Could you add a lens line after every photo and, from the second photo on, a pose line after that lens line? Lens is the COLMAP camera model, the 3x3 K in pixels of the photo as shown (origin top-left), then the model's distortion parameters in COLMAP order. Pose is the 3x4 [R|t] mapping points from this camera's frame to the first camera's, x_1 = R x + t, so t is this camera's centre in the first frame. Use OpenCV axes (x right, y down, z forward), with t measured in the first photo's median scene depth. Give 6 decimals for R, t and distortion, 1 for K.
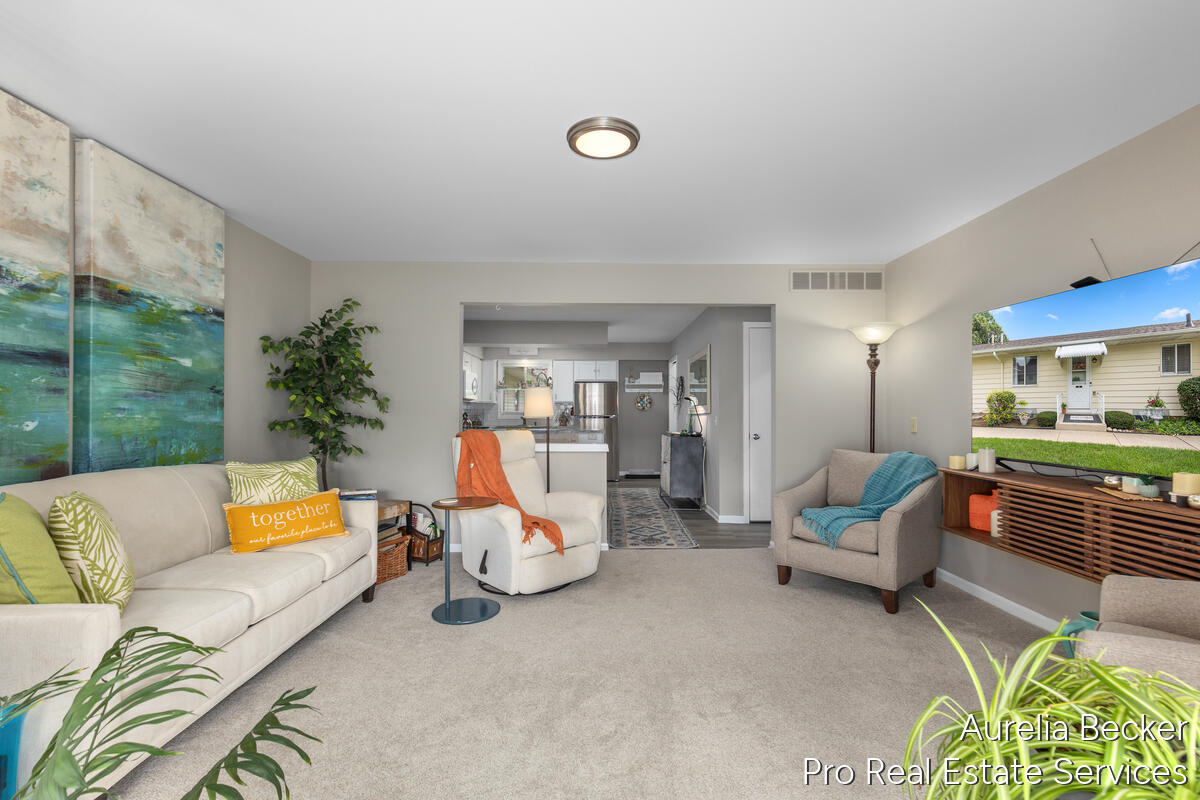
lens RADIAL K [[558.7, 0, 598.8], [0, 558.7, 404.1], [0, 0, 1]] dist [0.000289, 0.000784]
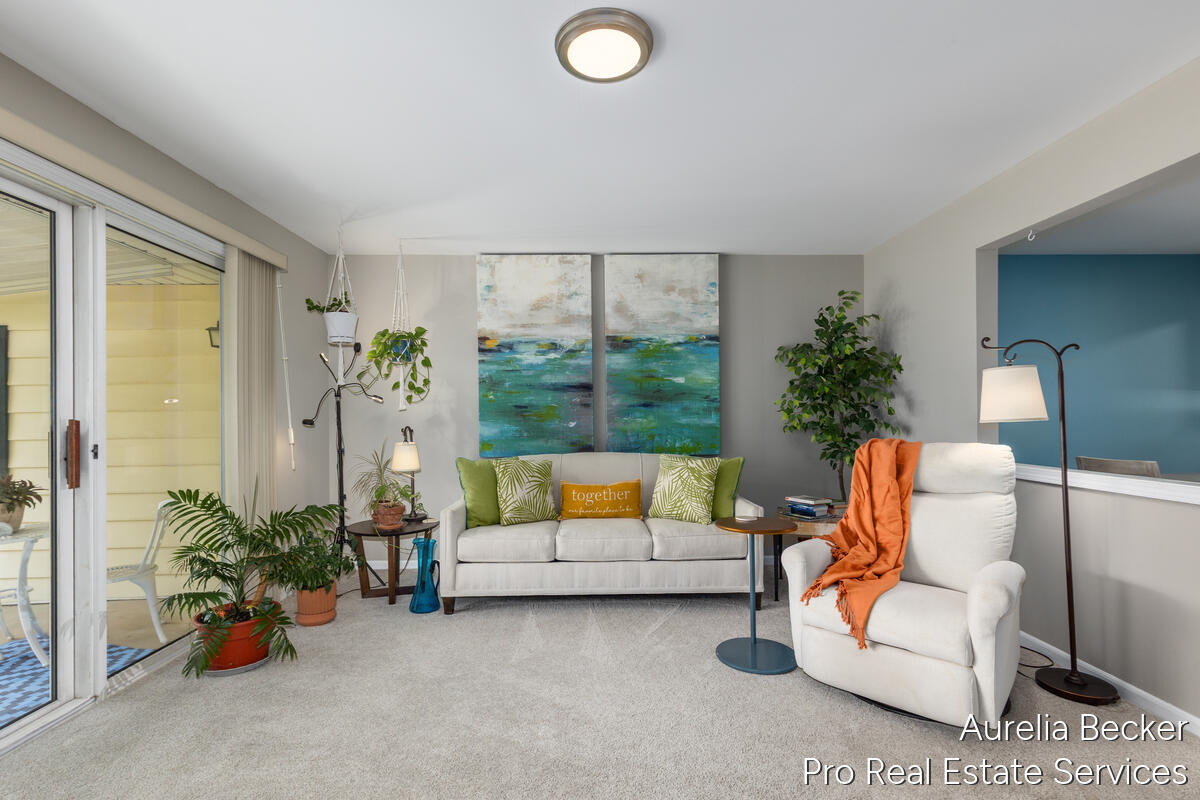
lens RADIAL K [[558.7, 0, 619.0], [0, 558.7, 413.9], [0, 0, 1]] dist [0.000289, 0.000784]
pose [[-0.012254, -0.010561, -0.999869, 0.676540], [0.022350, 0.999692, -0.010833, 0.021349], [0.999675, -0.022479, -0.012014, 0.927278]]
